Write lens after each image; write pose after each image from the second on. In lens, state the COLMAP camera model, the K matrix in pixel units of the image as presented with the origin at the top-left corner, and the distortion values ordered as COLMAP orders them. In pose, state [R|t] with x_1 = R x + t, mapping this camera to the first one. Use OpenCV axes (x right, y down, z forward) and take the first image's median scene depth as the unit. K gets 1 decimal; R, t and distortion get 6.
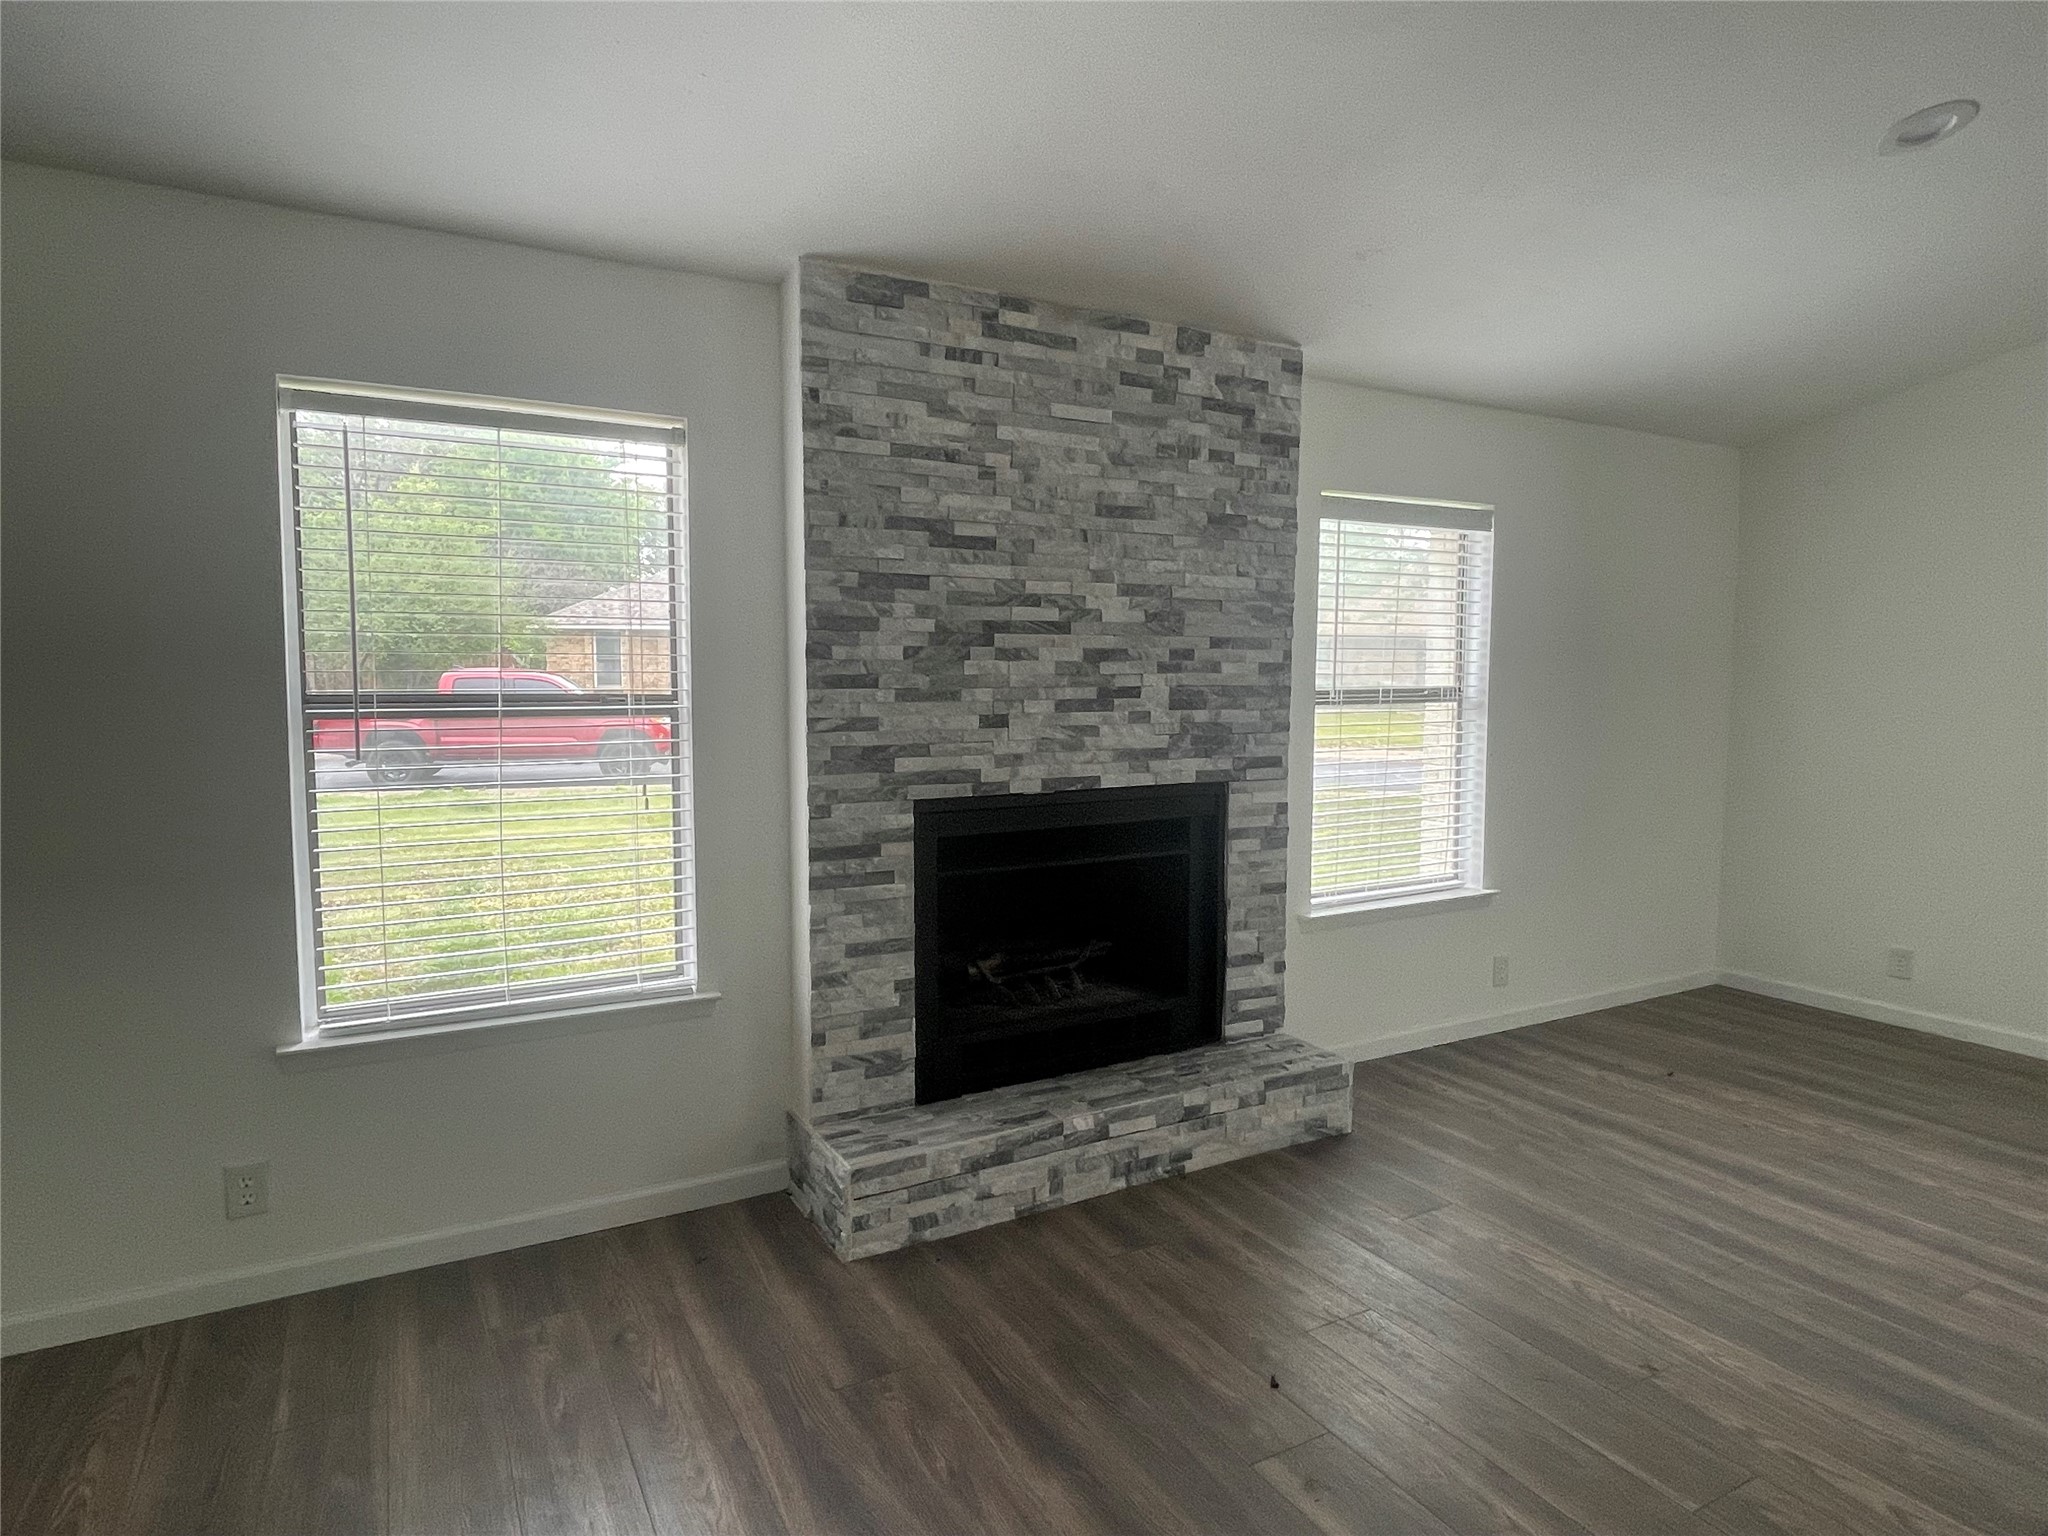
lens RADIAL K [[1137.6, 0, 1015.7], [0, 1137.6, 763.8], [0, 0, 1]] dist [0.002486, -0.001500]
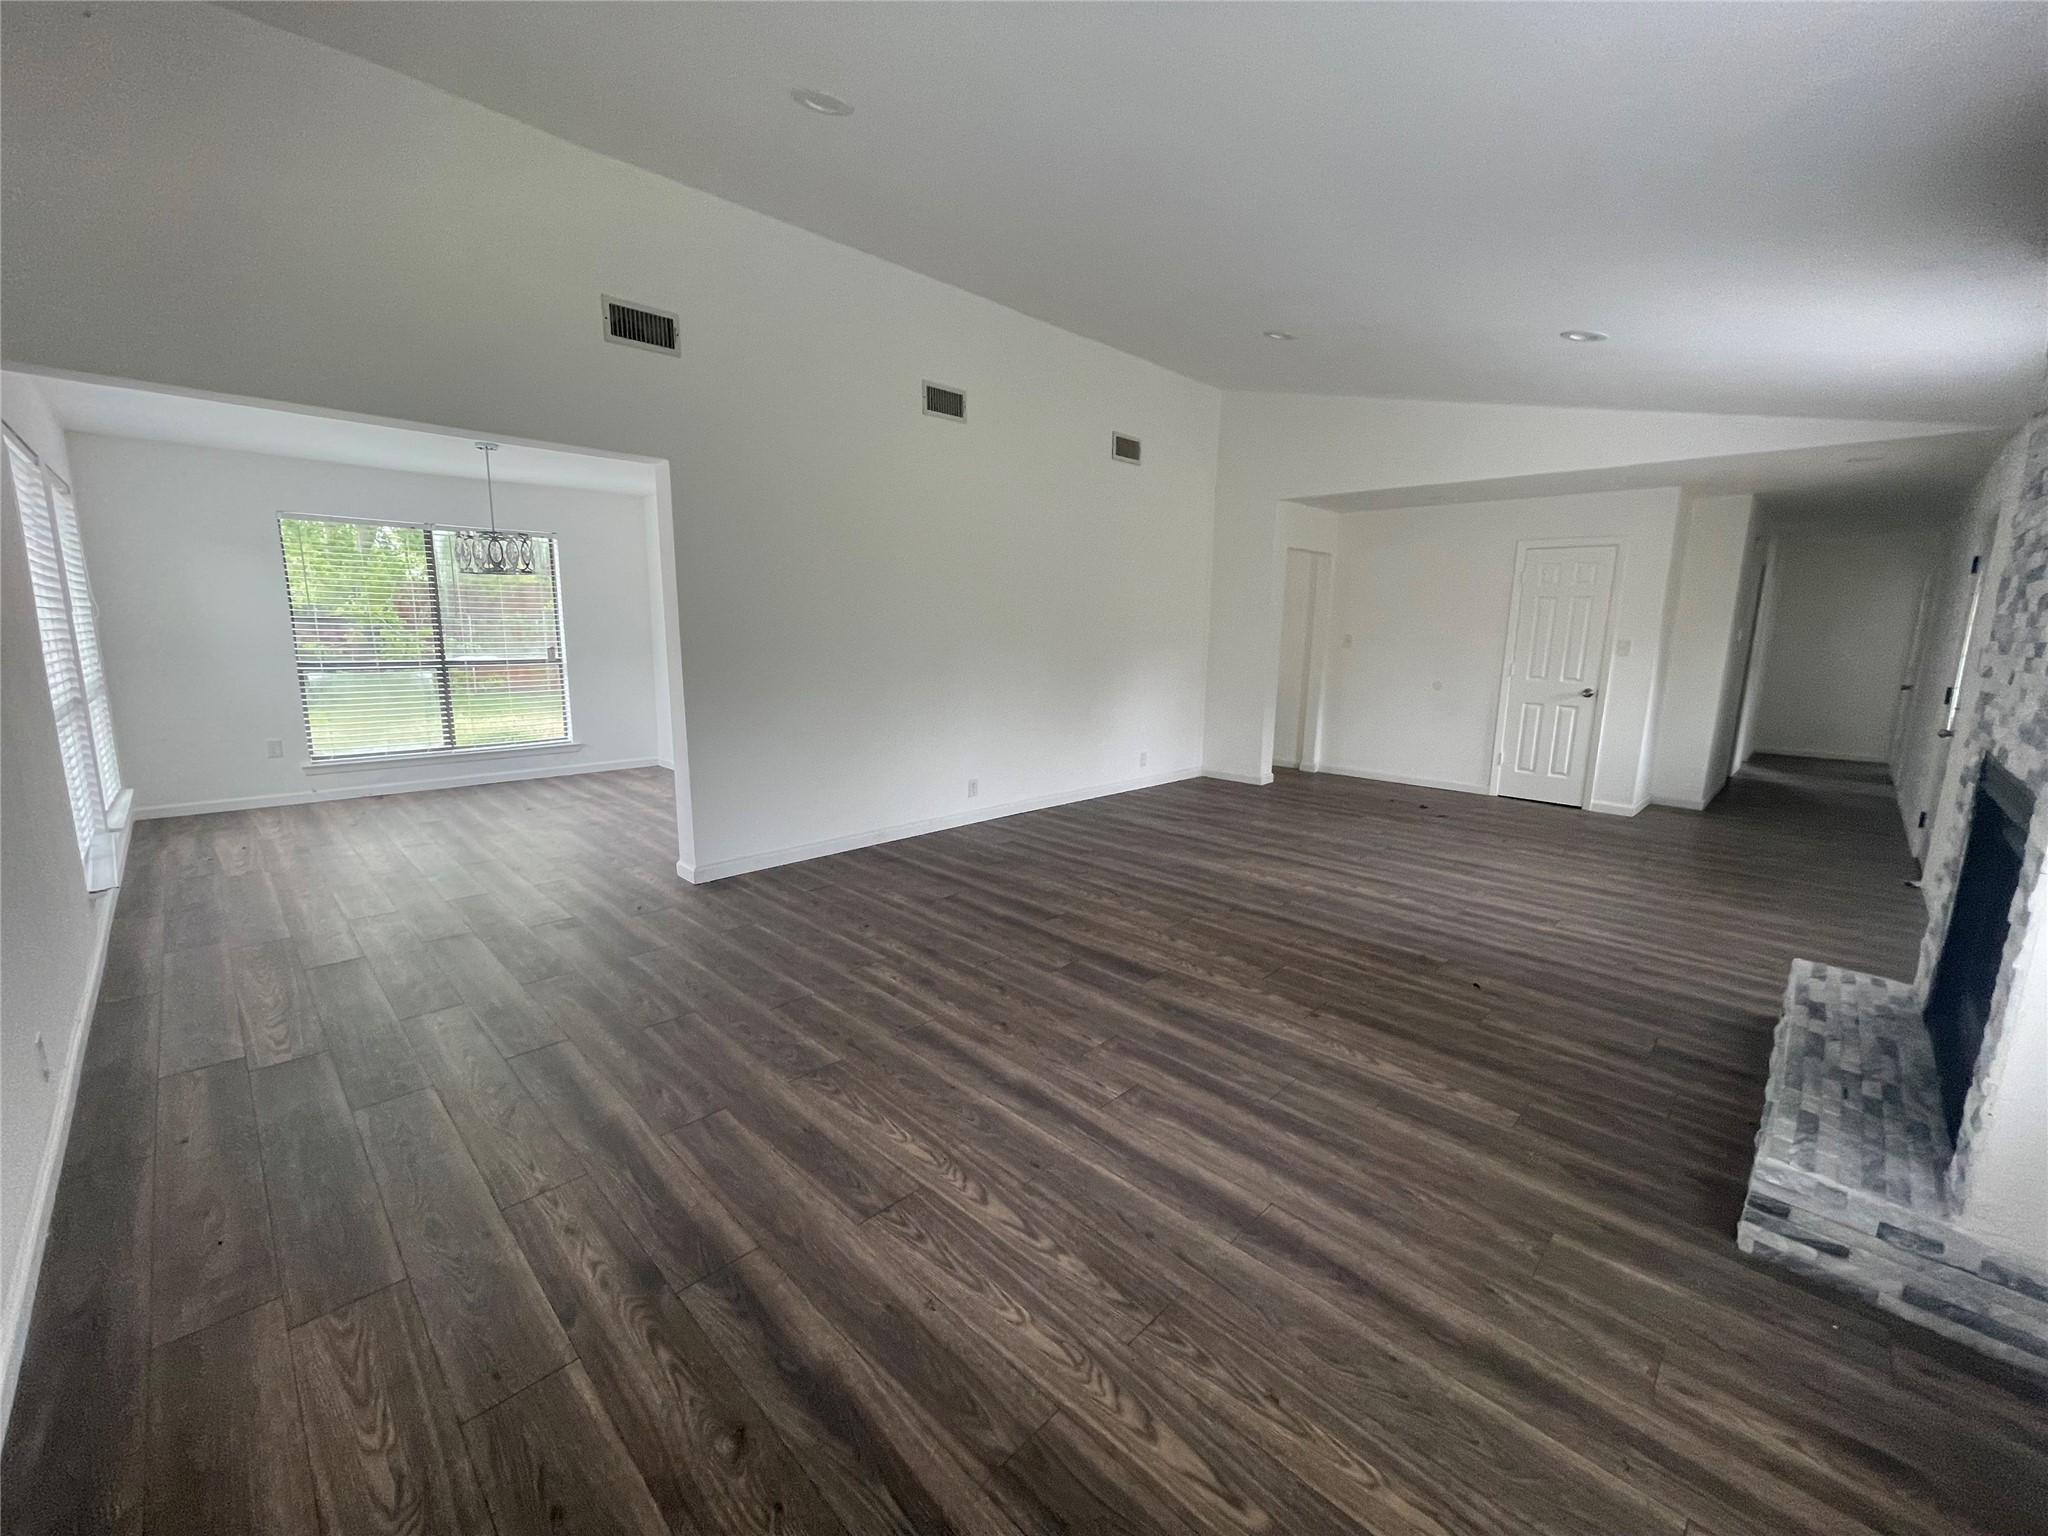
lens RADIAL K [[828.0, 0, 1019.0], [0, 828.0, 767.2], [0, 0, 1]] dist [-0.003750, 0.001997]
pose [[-0.959337, 0.028409, -0.280831, 0.998083], [-0.043262, 0.968368, 0.245746, -0.101258], [0.278929, 0.247902, -0.927762, 1.455905]]
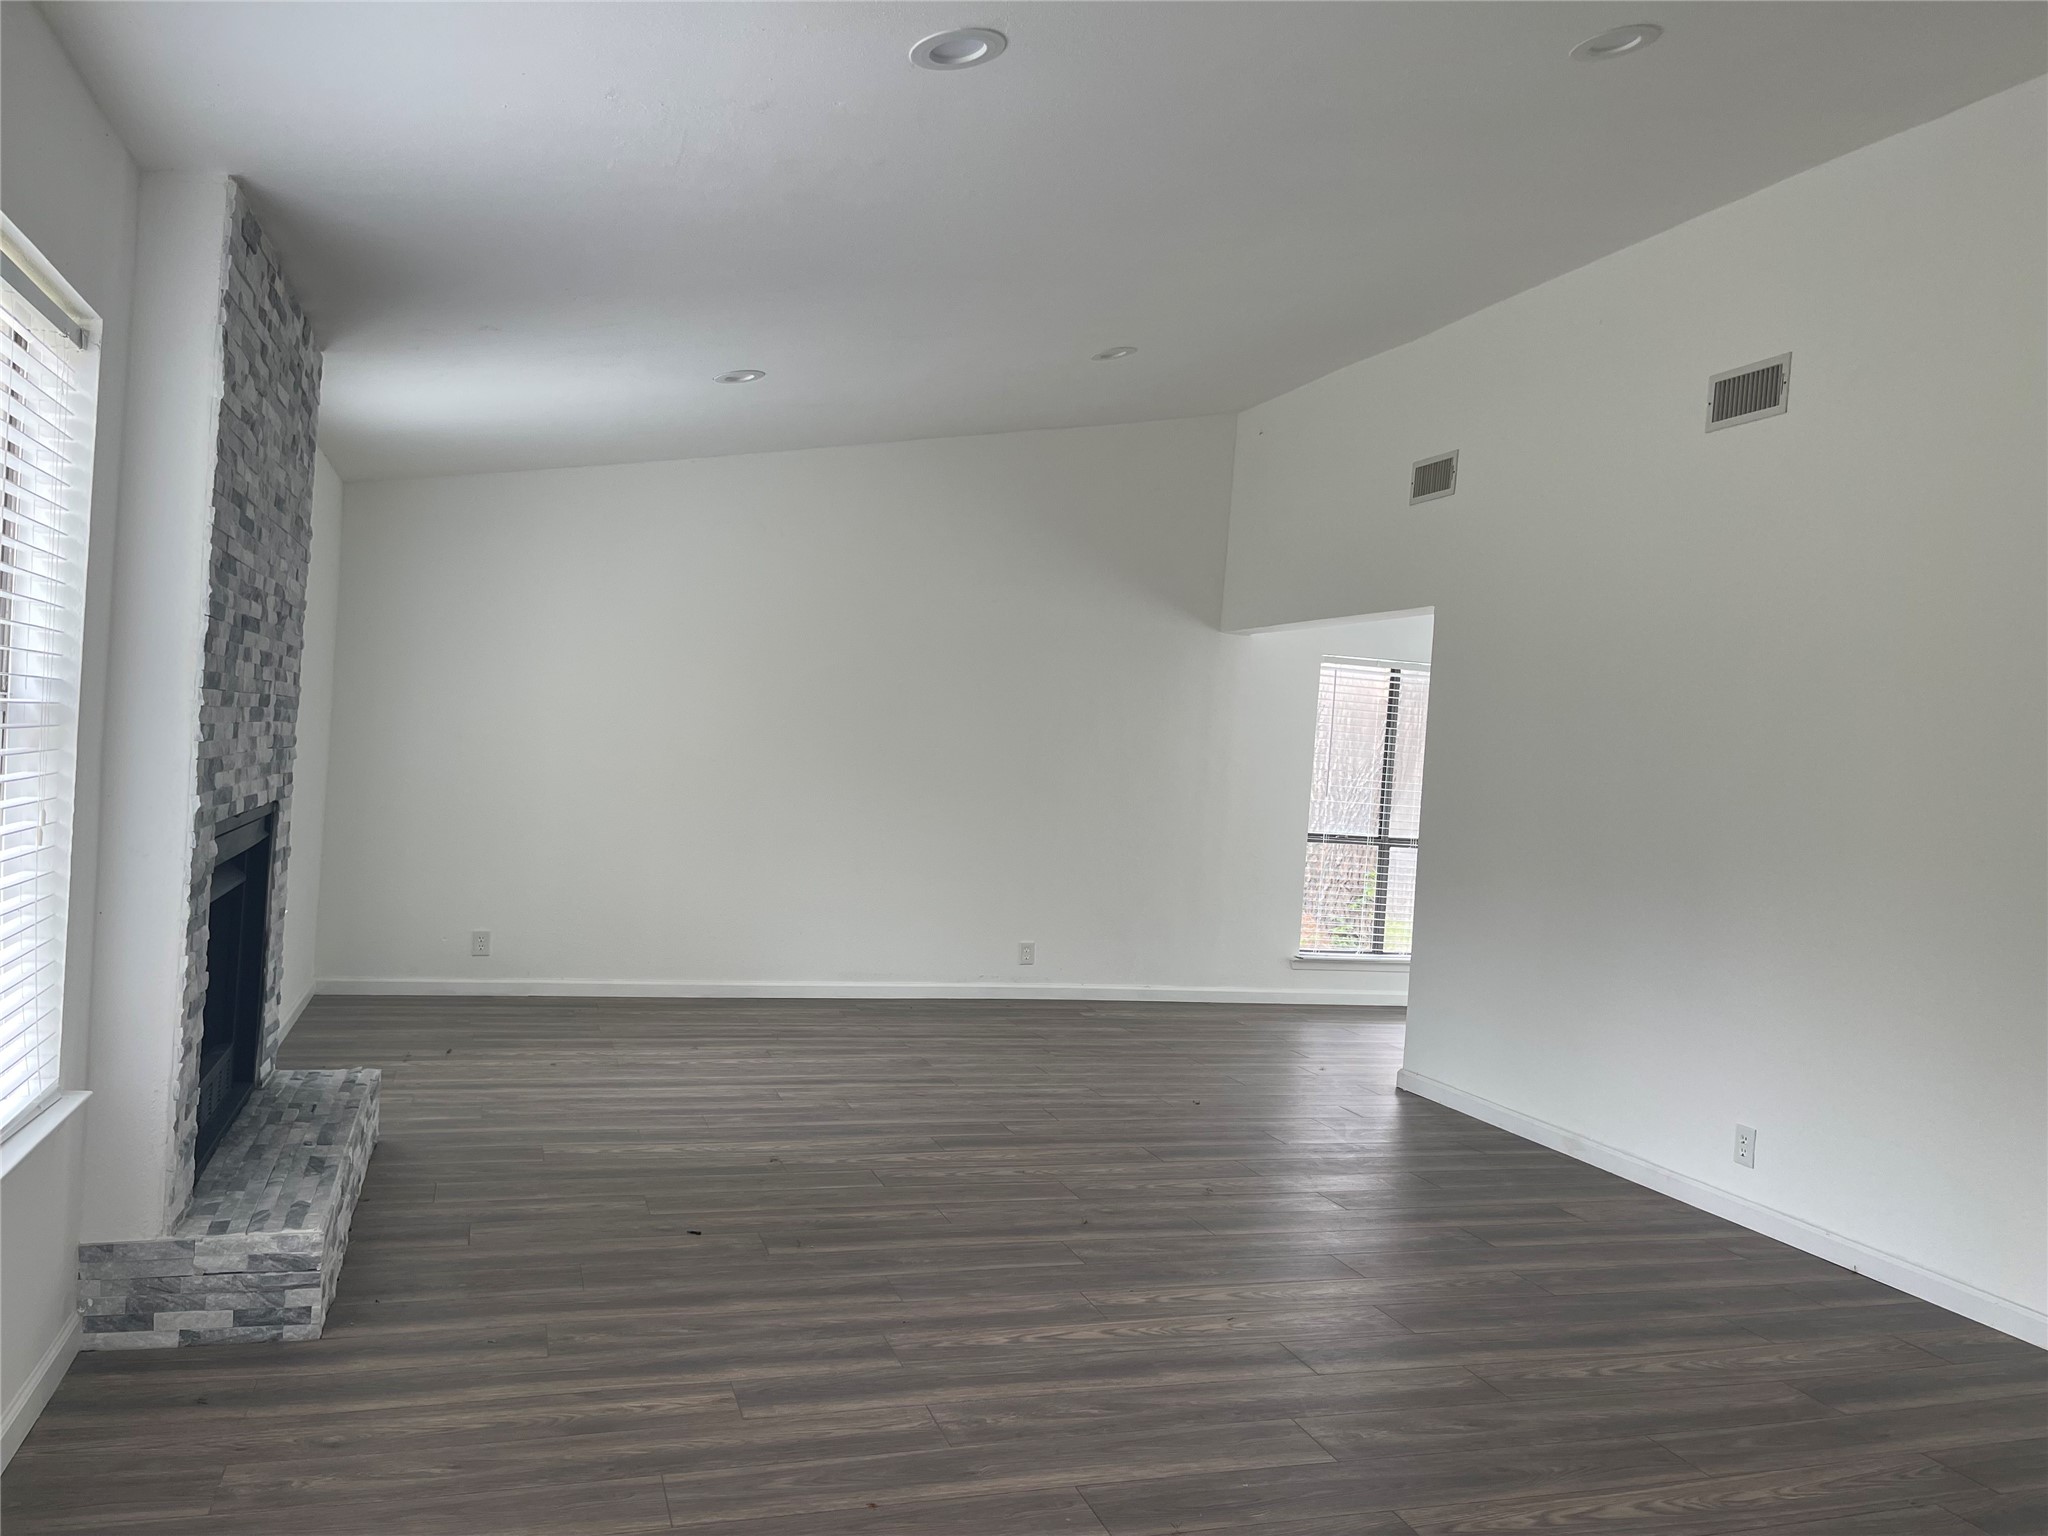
lens RADIAL K [[1548.1, 0, 1008.1], [0, 1548.1, 755.8], [0, 0, 1]] dist [0.032733, -0.013292]
pose [[0.183861, 0.008793, 0.982913, -1.096711], [0.013212, 0.999848, -0.011416, 0.003585], [-0.982864, 0.015085, 0.183716, 0.209377]]
